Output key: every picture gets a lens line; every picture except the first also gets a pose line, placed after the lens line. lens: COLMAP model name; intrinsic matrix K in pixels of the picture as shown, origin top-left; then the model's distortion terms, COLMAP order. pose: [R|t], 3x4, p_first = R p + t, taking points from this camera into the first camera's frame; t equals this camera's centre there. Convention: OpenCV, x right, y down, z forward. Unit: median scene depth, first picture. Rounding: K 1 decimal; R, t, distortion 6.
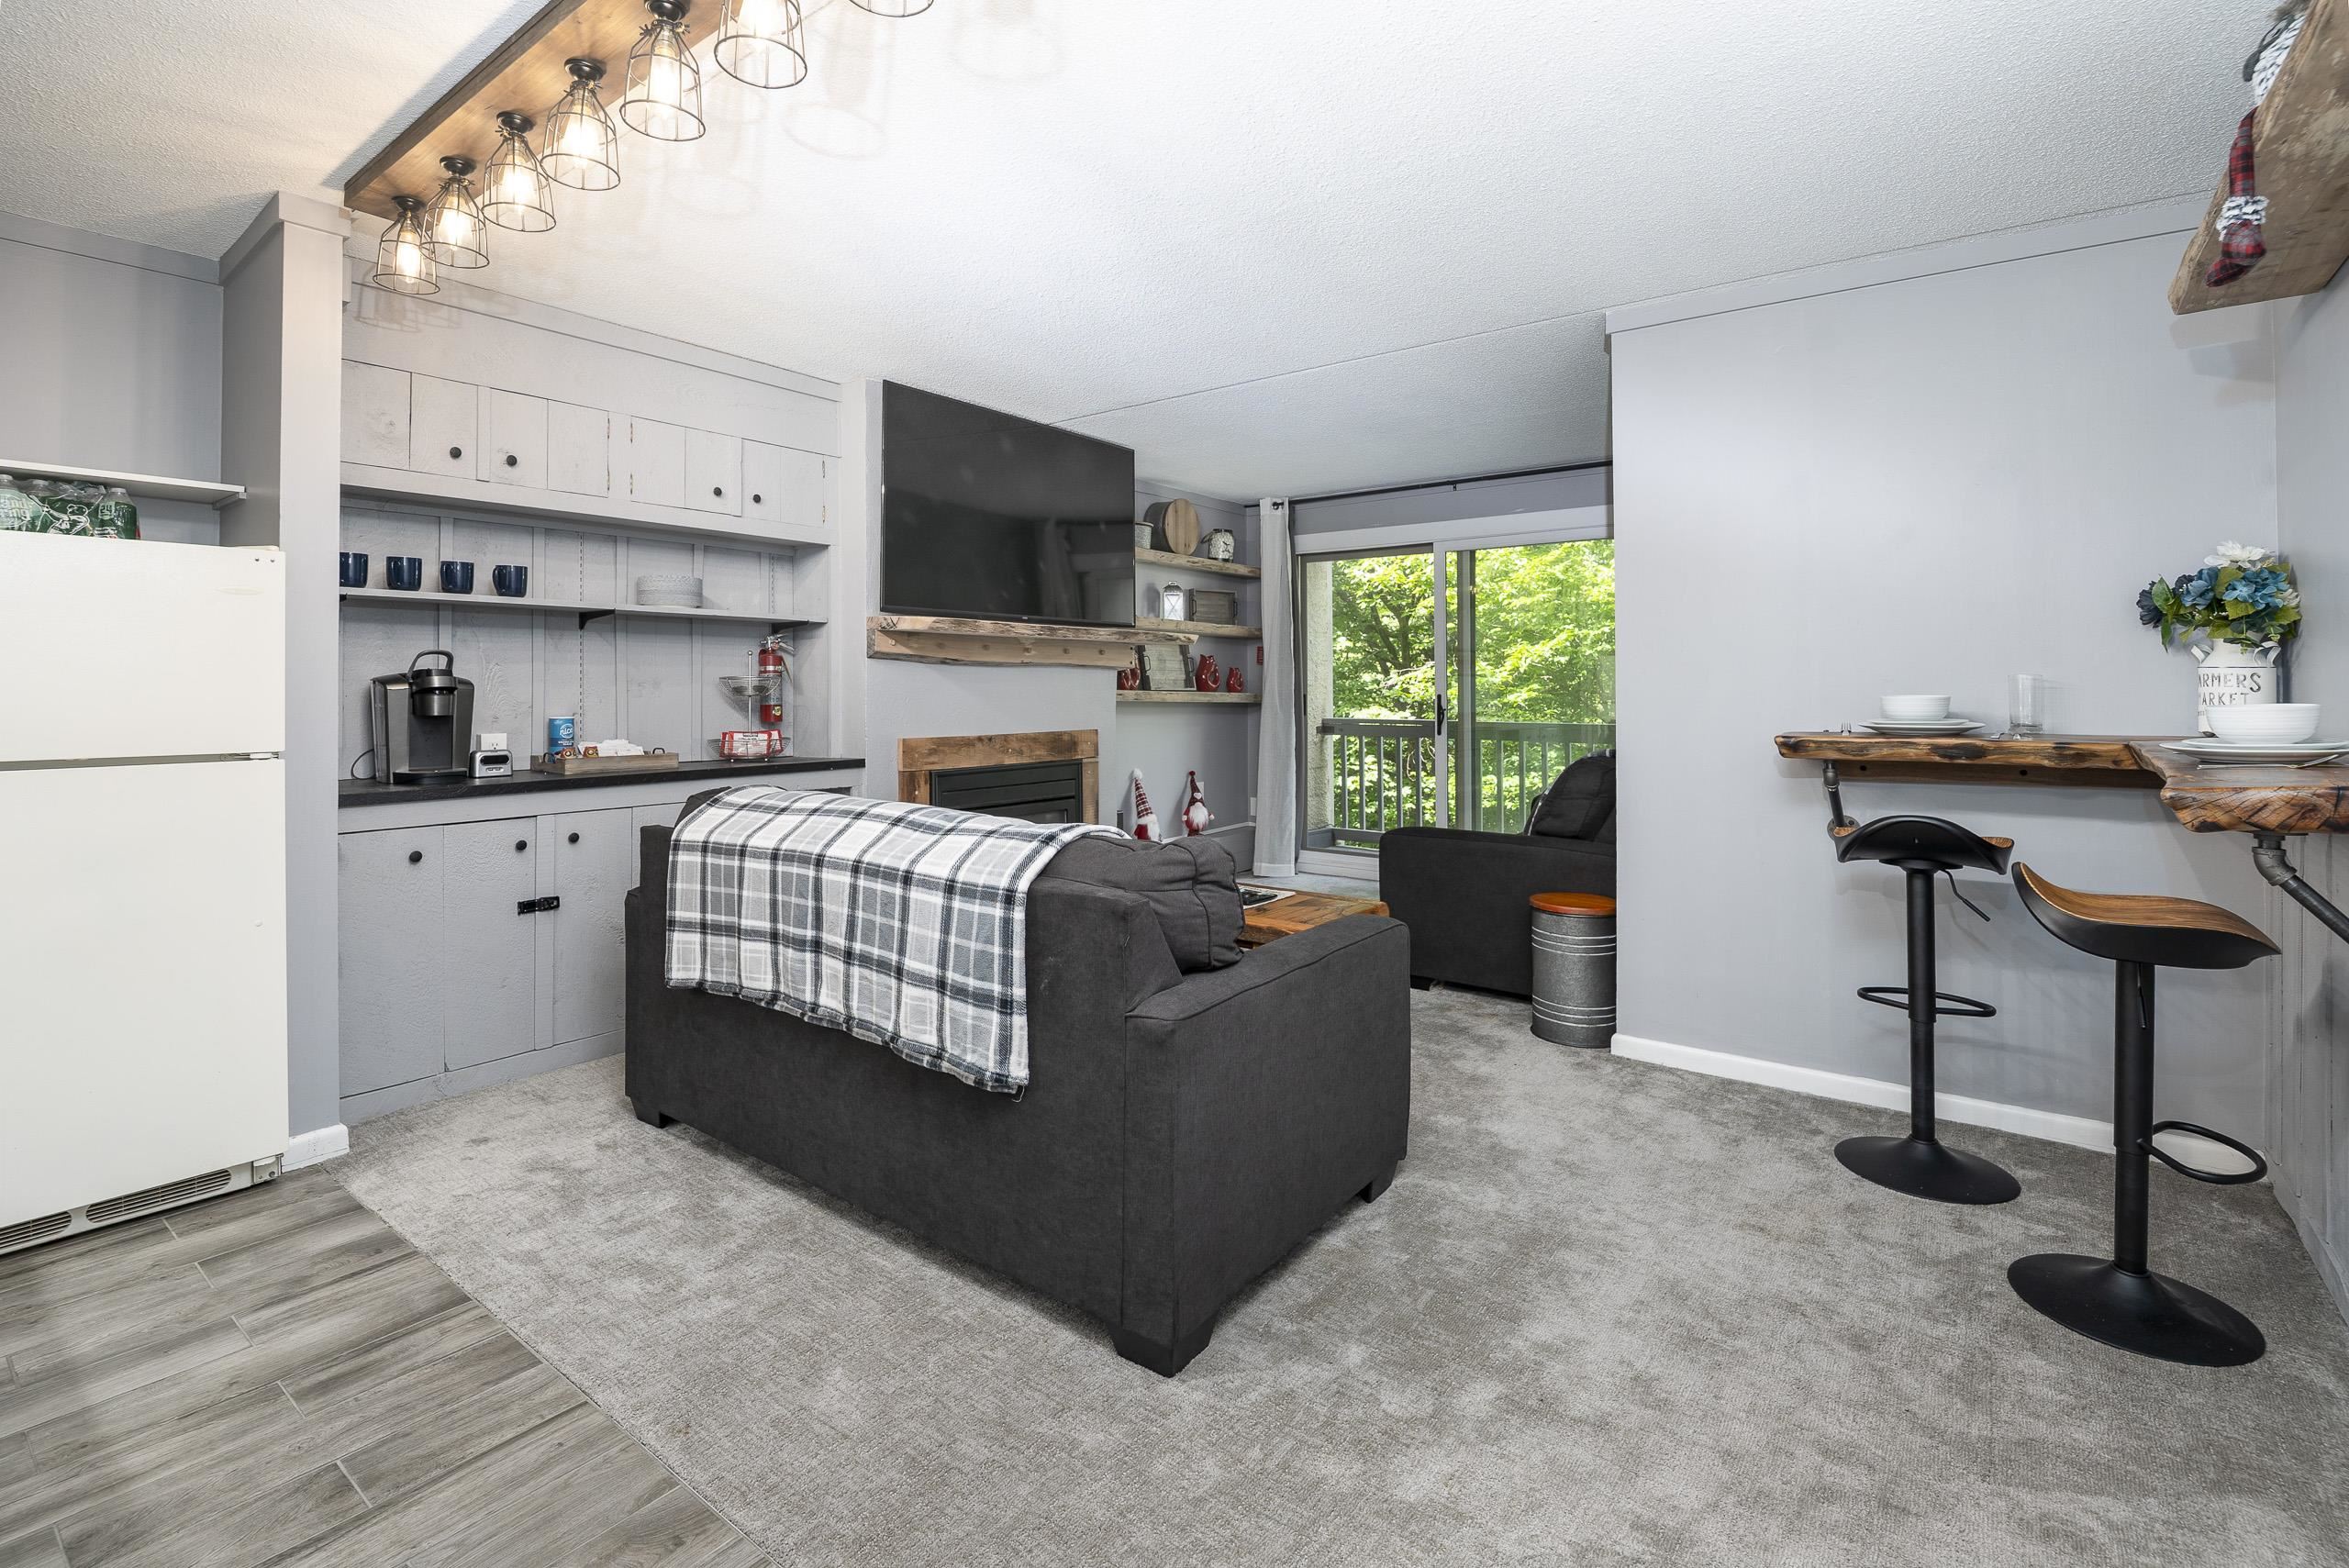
lens RADIAL K [[1051.2, 0, 1190.6], [0, 1051.2, 681.8], [0, 0, 1]] dist [0.010593, -0.003149]
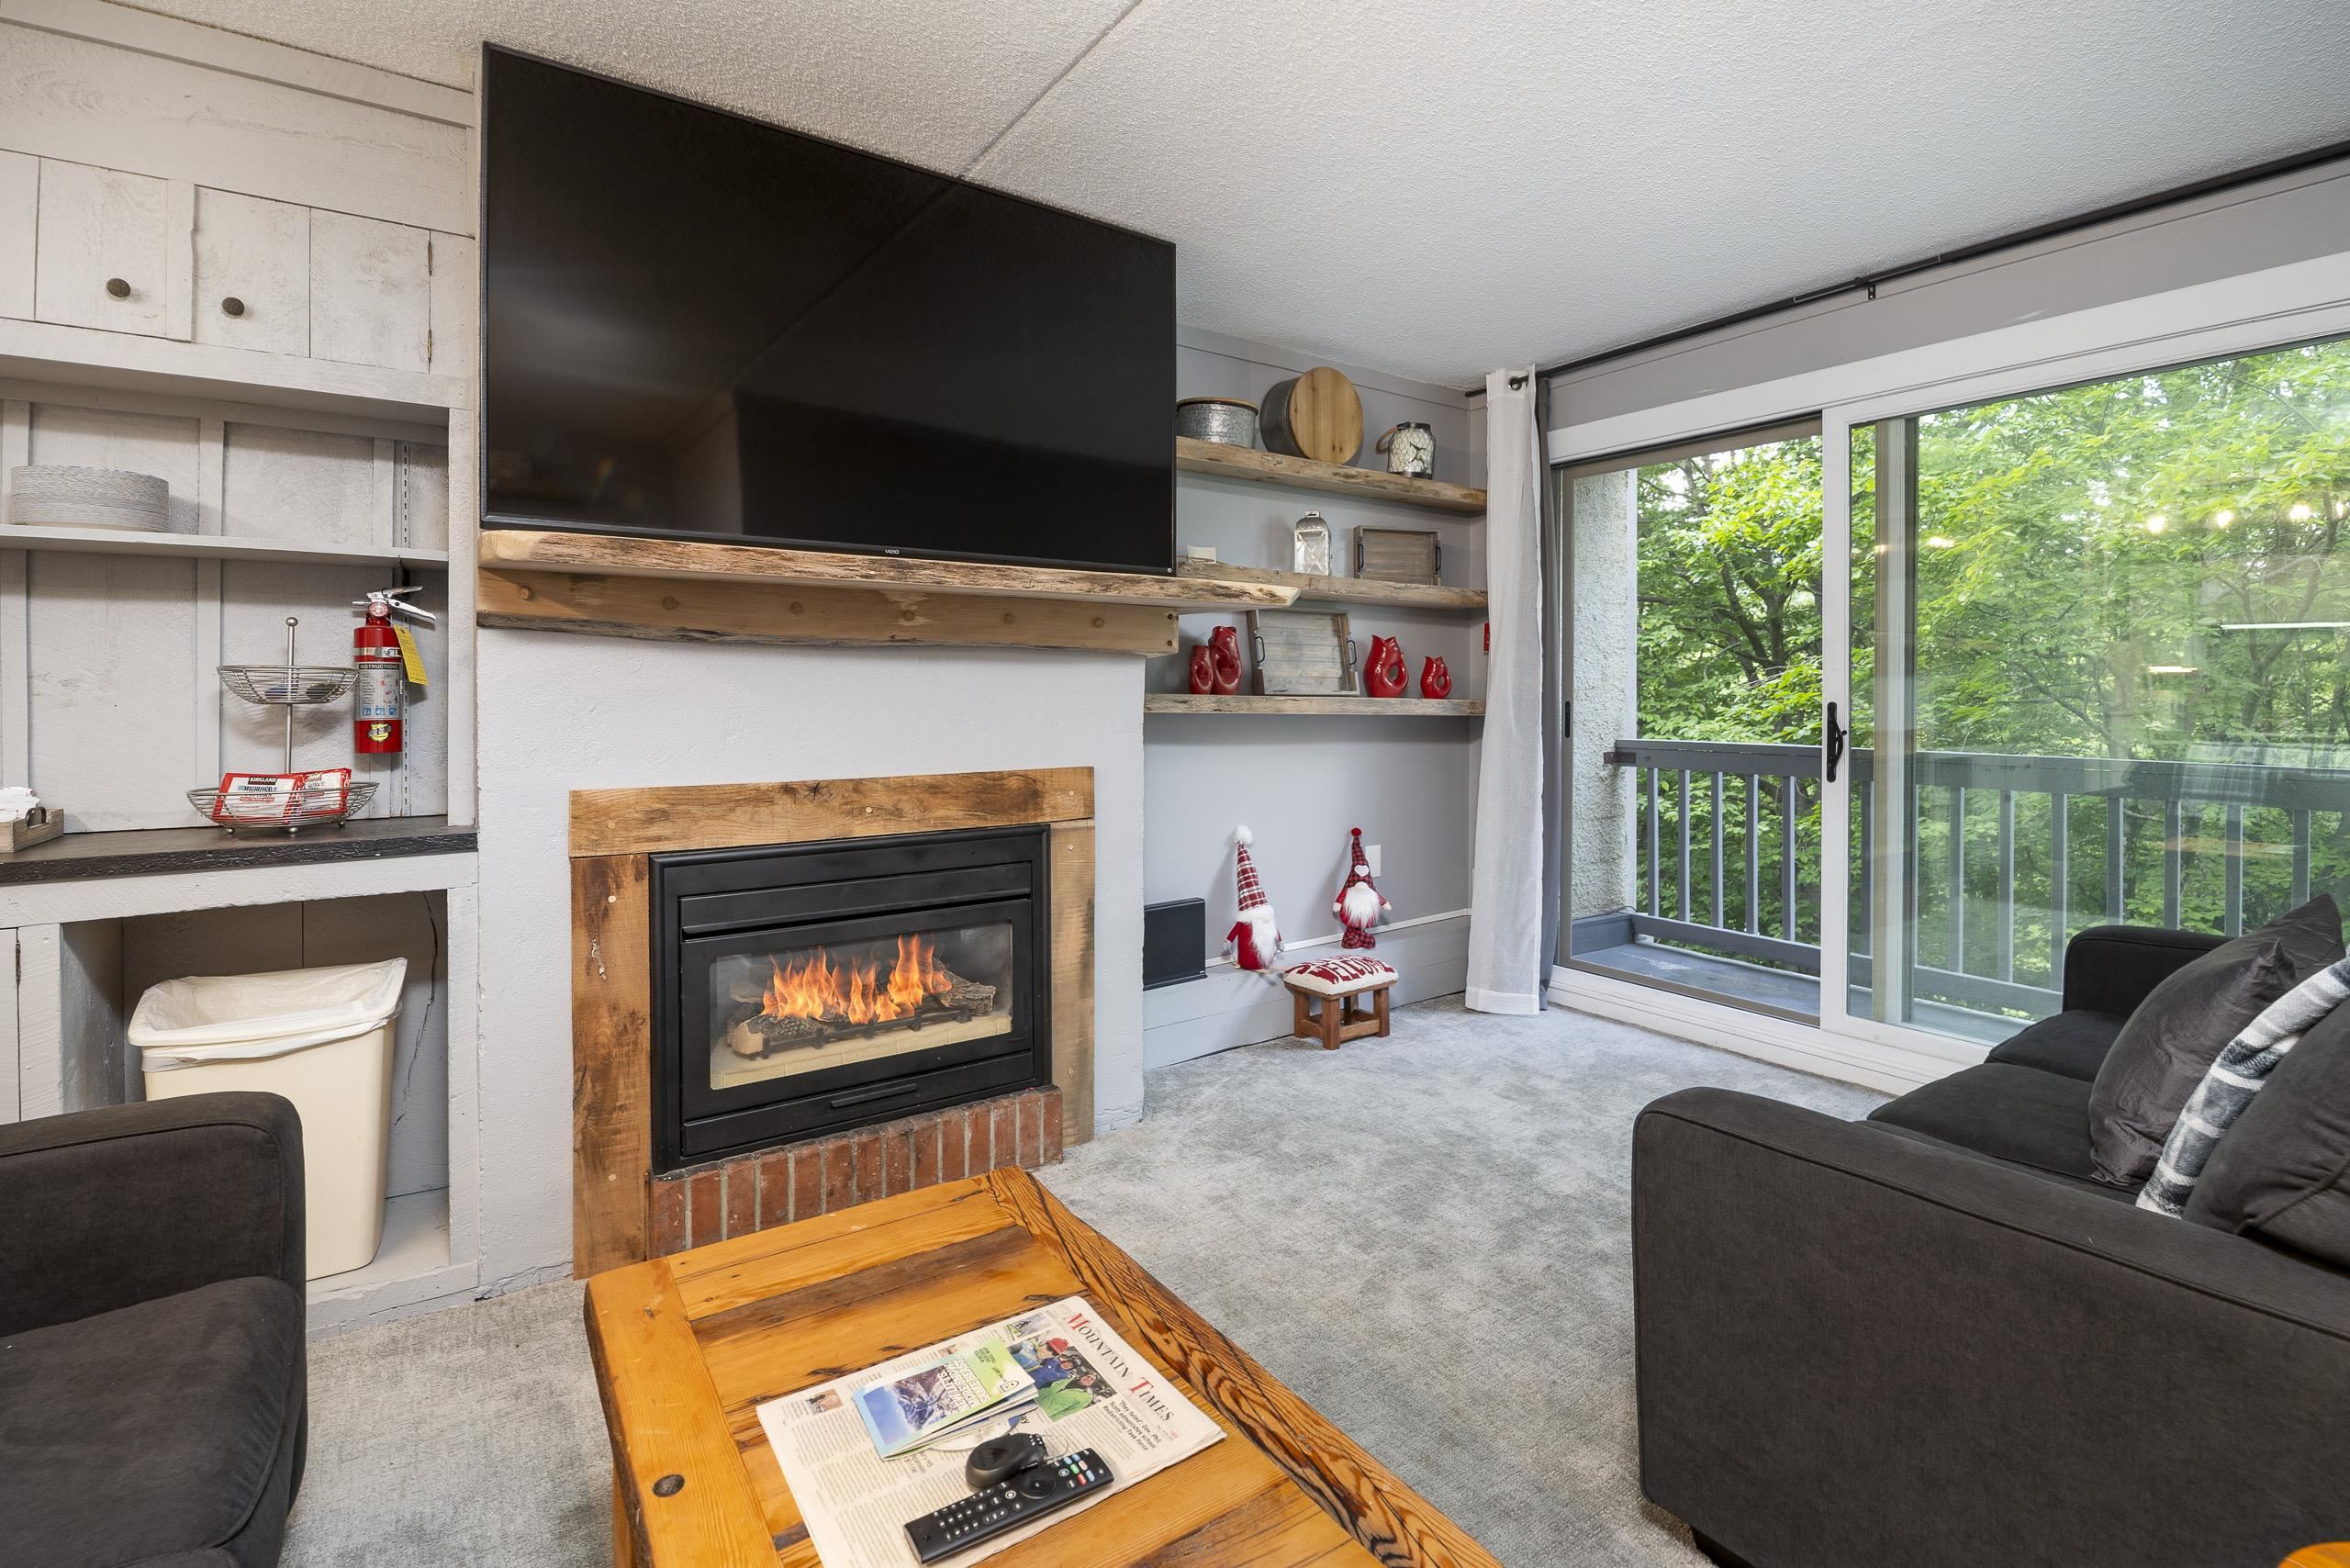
lens RADIAL K [[1051.8, 0, 1182.6], [0, 1051.8, 705.6], [0, 0, 1]] dist [0.010593, -0.003149]
pose [[0.948899, 0.000361, -0.315580, 0.193052], [0.004315, 0.999891, 0.014119, 0.010827], [0.315550, -0.014759, 0.948794, 0.788356]]
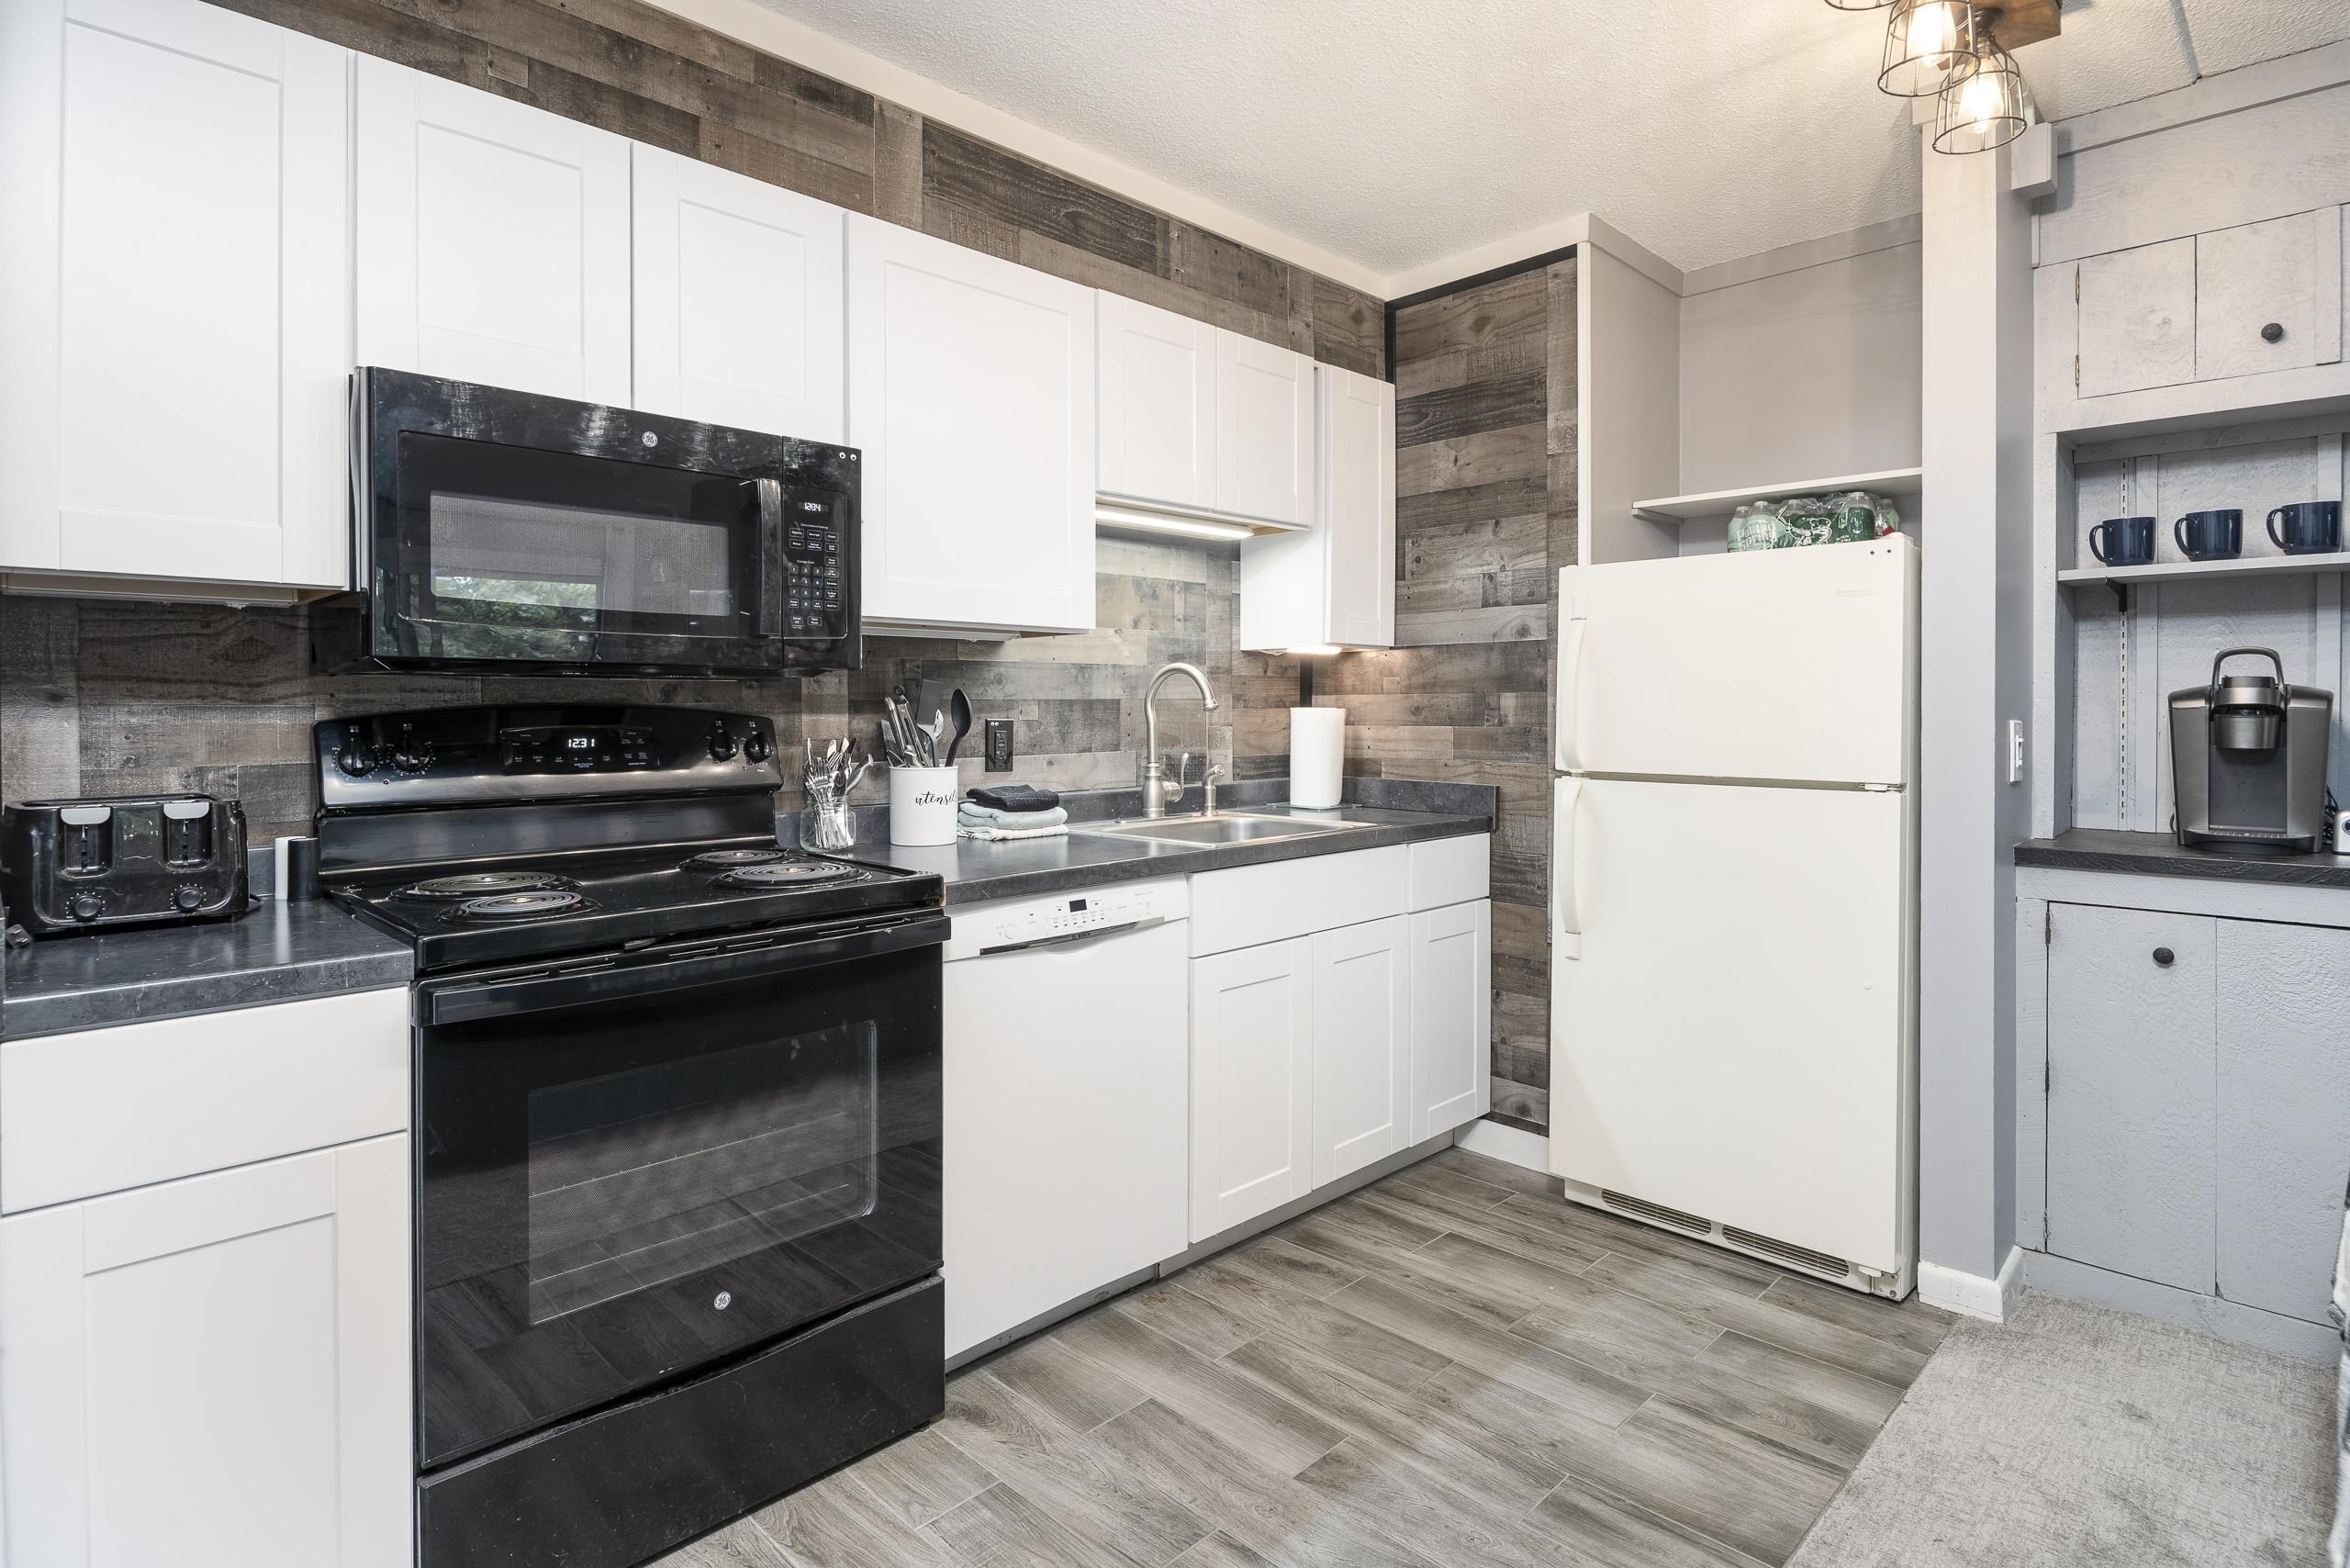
lens RADIAL K [[1243.3, 0, 1239.1], [0, 1243.3, 712.0], [0, 0, 1]] dist [0.013809, -0.007157]
pose [[-0.129040, 0.006291, -0.991619, 0.127413], [0.005198, 0.999970, 0.005667, 0.002221], [0.991626, -0.004423, -0.129069, 0.487799]]
